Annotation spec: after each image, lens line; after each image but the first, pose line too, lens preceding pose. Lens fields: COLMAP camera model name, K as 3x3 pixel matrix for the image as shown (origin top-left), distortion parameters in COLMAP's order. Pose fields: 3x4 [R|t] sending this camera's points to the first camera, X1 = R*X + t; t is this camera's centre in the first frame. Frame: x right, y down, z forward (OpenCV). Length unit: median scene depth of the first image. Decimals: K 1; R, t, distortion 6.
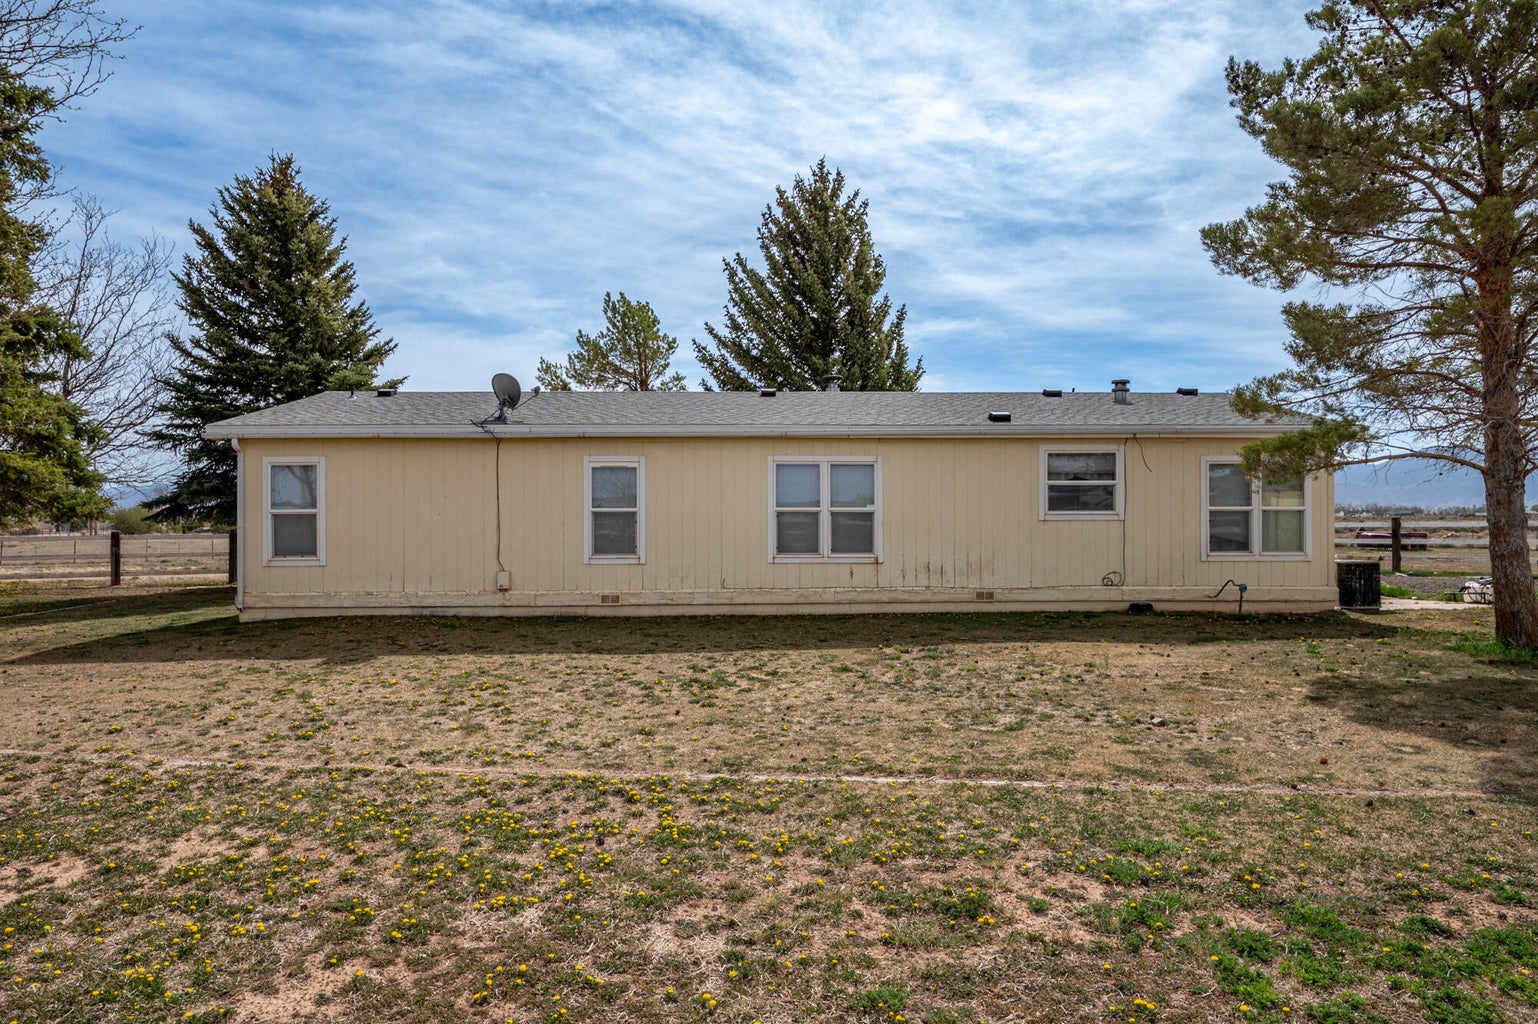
lens RADIAL K [[987.3, 0, 767.4], [0, 987.3, 514.5], [0, 0, 1]] dist [0.006325, -0.000428]
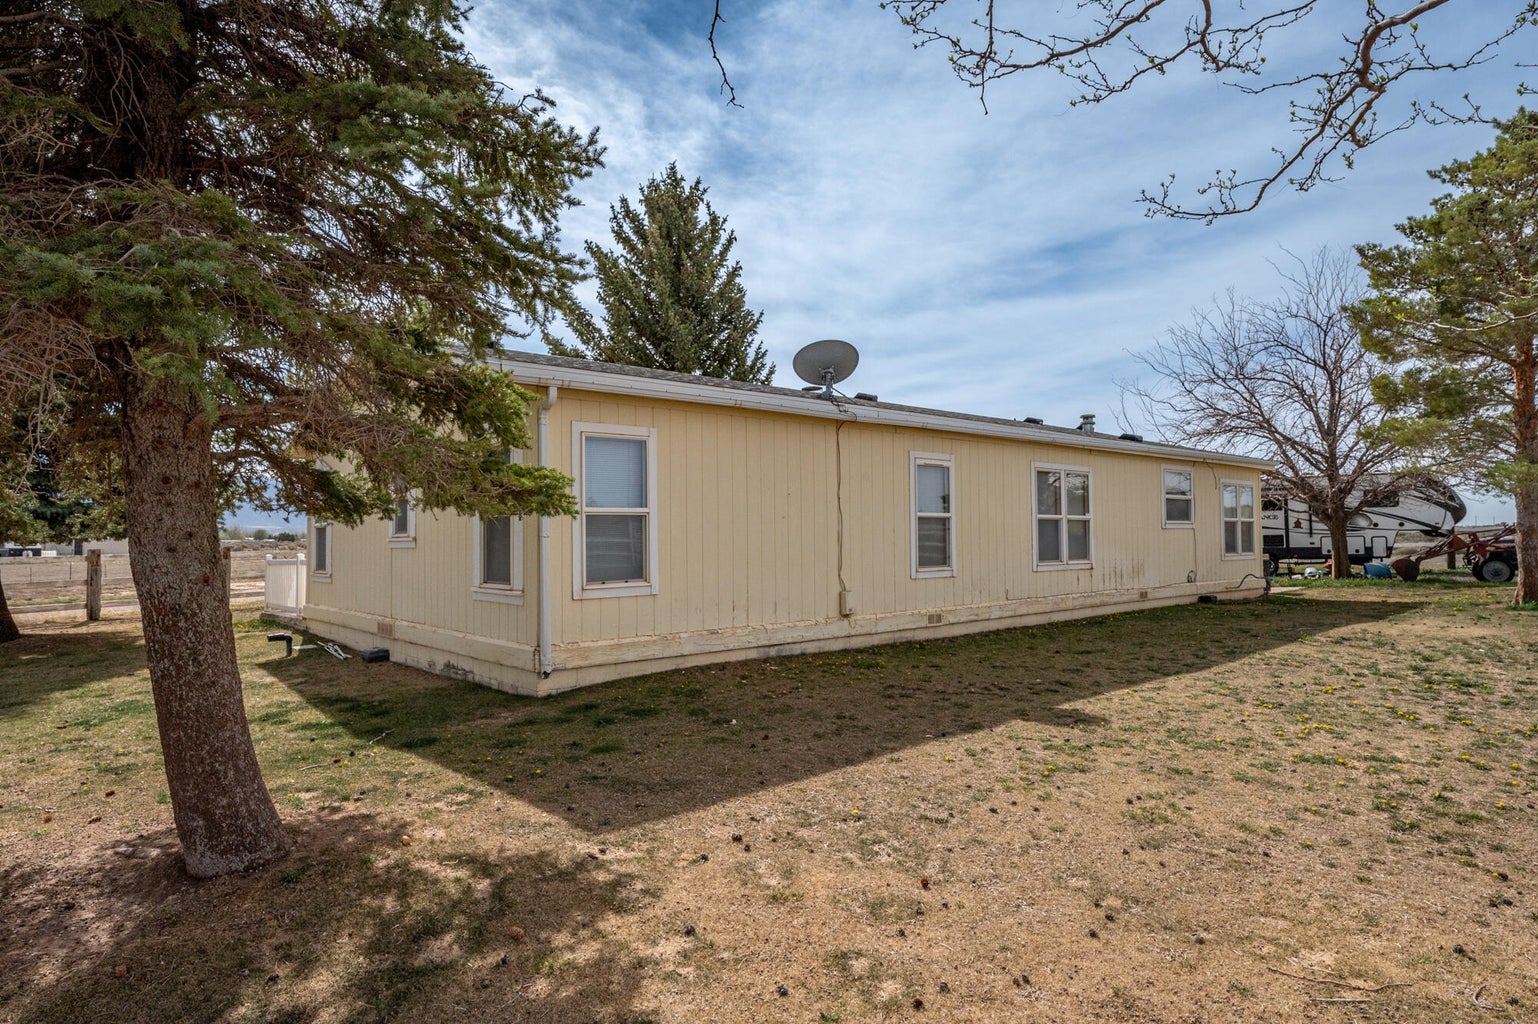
lens RADIAL K [[877.4, 0, 764.3], [0, 877.4, 516.4], [0, 0, 1]] dist [-0.001452, 0.000184]
pose [[0.771471, 0.011719, 0.636157, -0.757815], [0.001410, 0.999796, -0.020128, 0.011772], [-0.636263, 0.016425, 0.771297, 0.502379]]
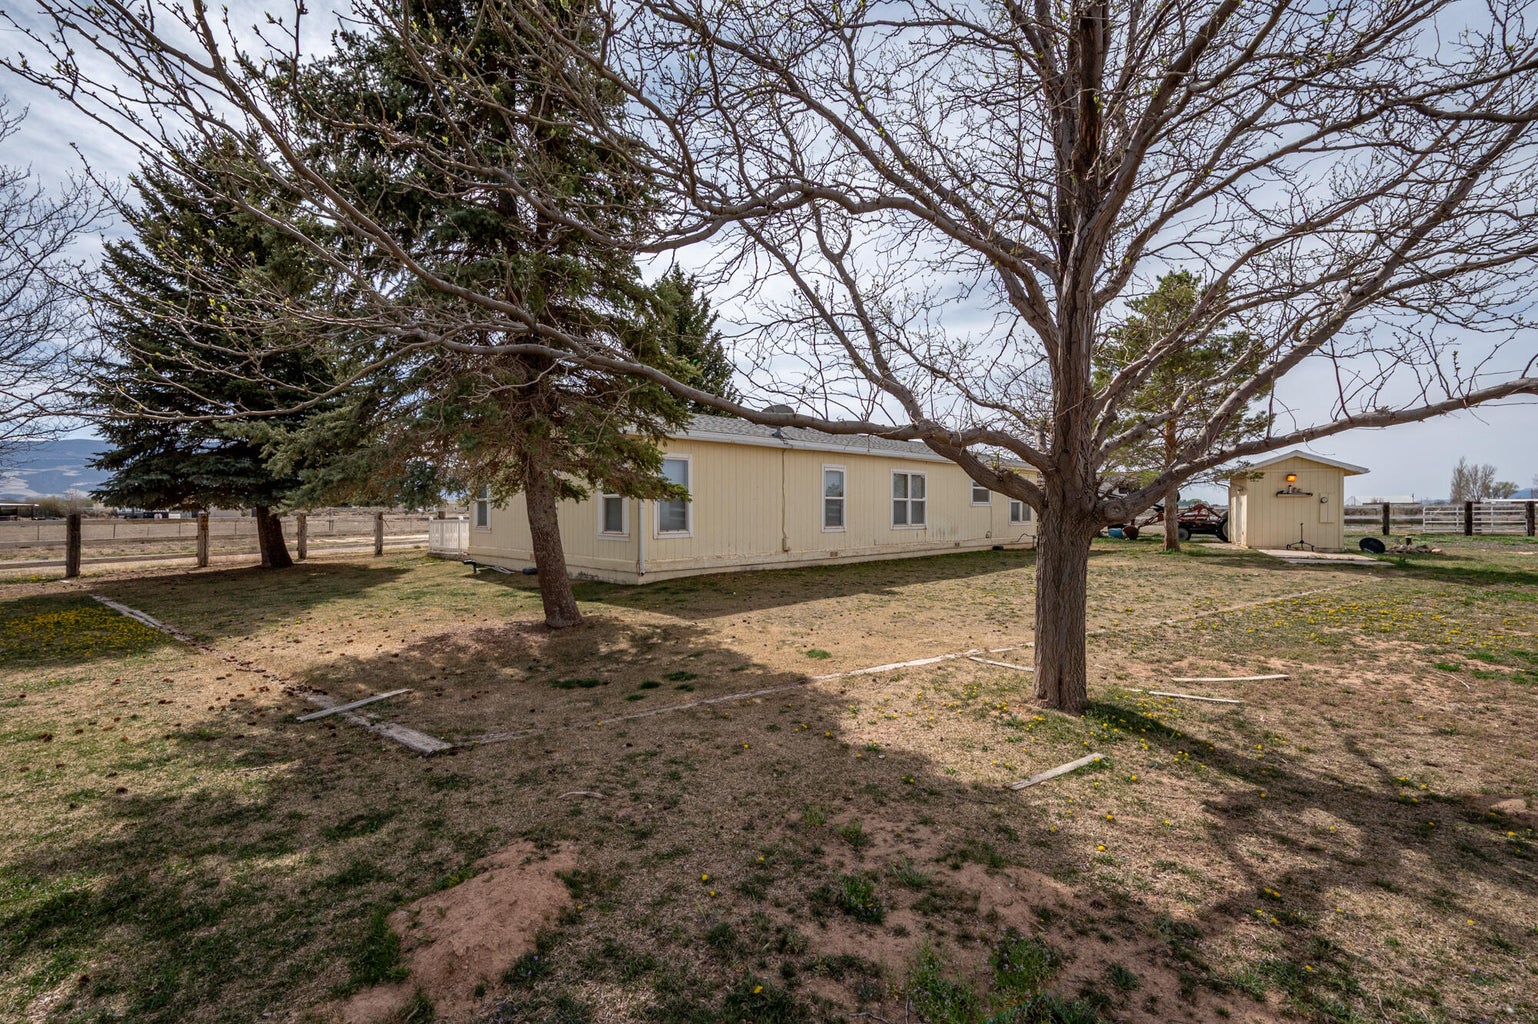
lens RADIAL K [[691.3, 0, 773.4], [0, 691.3, 506.5], [0, 0, 1]] dist [0.003280, 0.000233]
pose [[0.723308, 0.006758, 0.690492, -0.997134], [-0.009319, 0.999957, -0.000024, 0.009862], [-0.690462, -0.006417, 0.723340, 0.260059]]
